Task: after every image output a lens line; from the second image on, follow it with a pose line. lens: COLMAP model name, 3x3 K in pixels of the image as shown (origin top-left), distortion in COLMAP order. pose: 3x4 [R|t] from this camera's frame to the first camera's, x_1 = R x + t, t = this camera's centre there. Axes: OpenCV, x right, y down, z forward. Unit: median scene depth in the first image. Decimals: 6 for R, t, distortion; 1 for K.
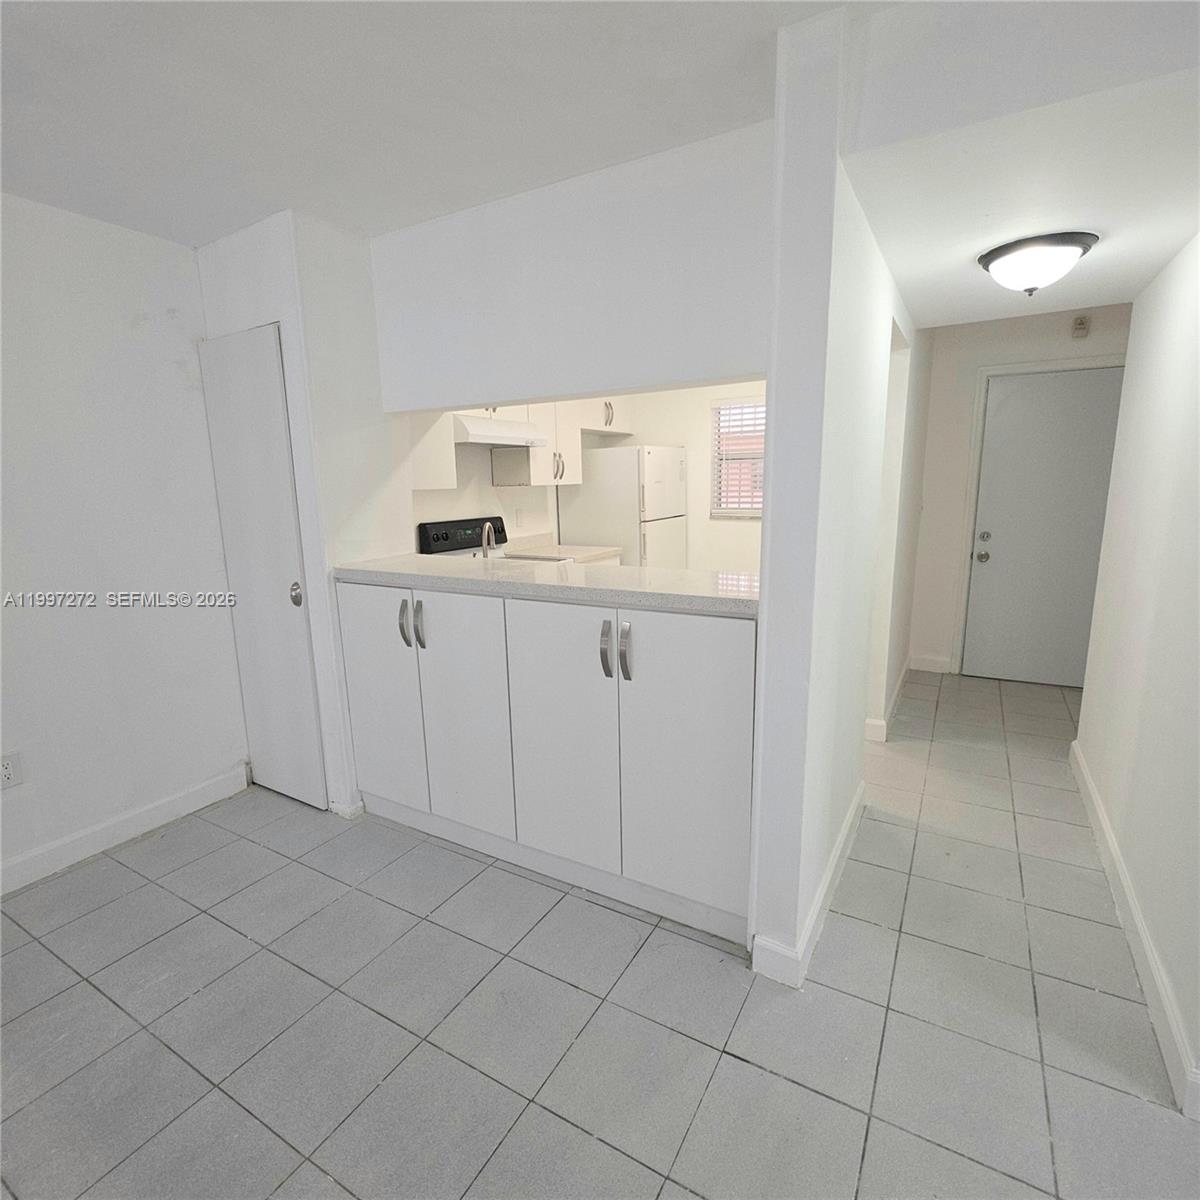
lens RADIAL K [[635.4, 0, 596.9], [0, 635.4, 601.2], [0, 0, 1]] dist [-0.008405, 0.000329]
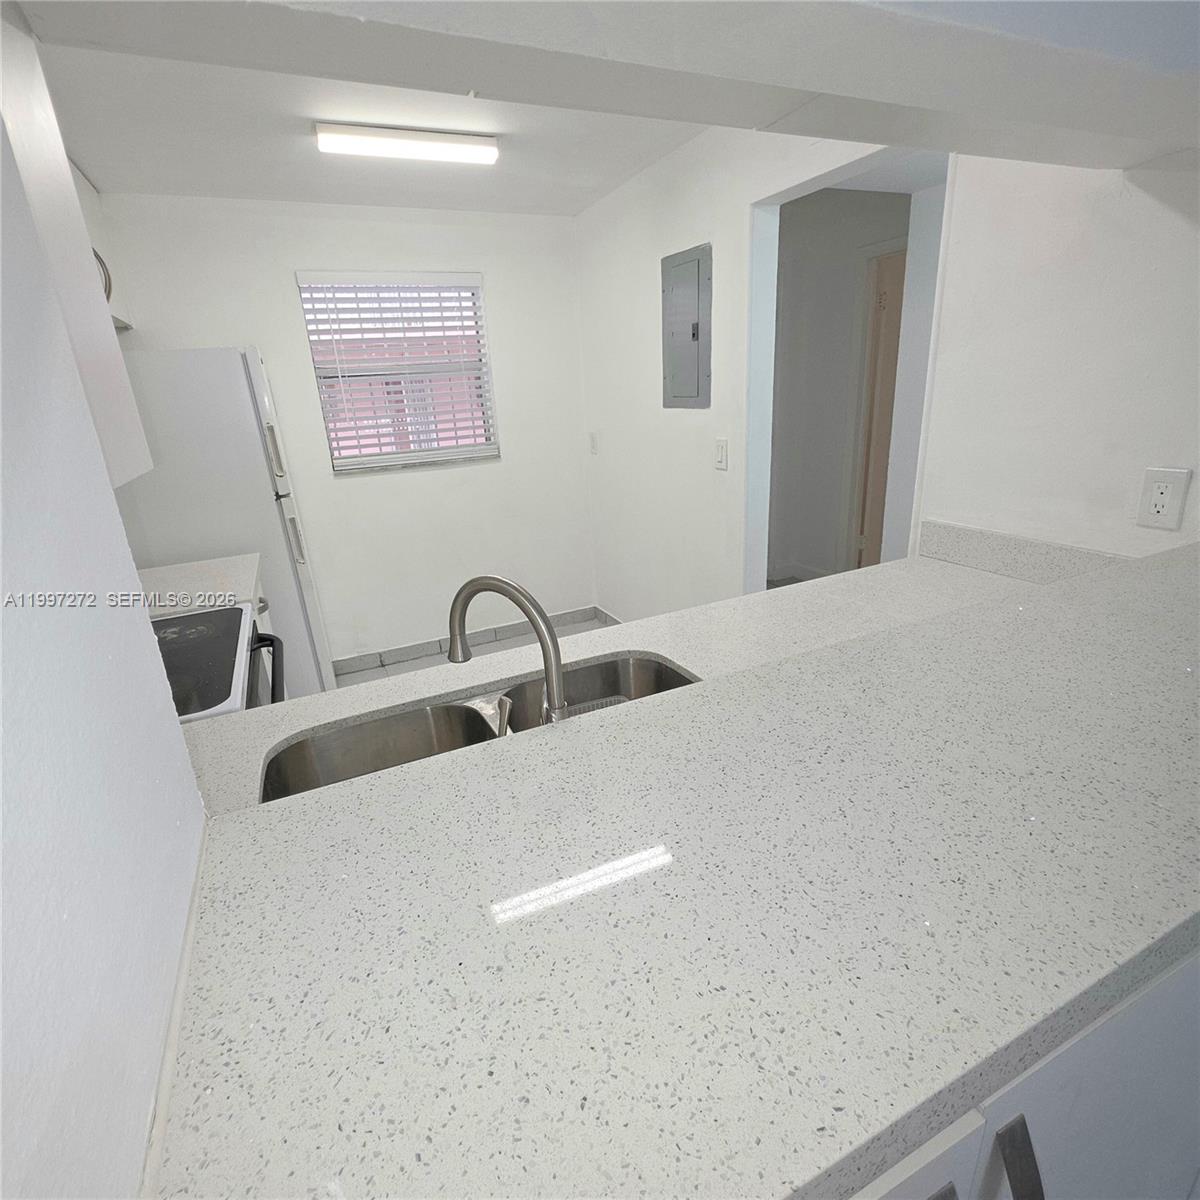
lens RADIAL K [[643.4, 0, 596.8], [0, 643.4, 606.6], [0, 0, 1]] dist [0.003612, -0.000666]
pose [[0.561214, -0.285695, 0.776799, -0.211786], [0.201071, 0.957482, 0.206879, -0.091297], [-0.802876, 0.040089, 0.594797, 0.452927]]
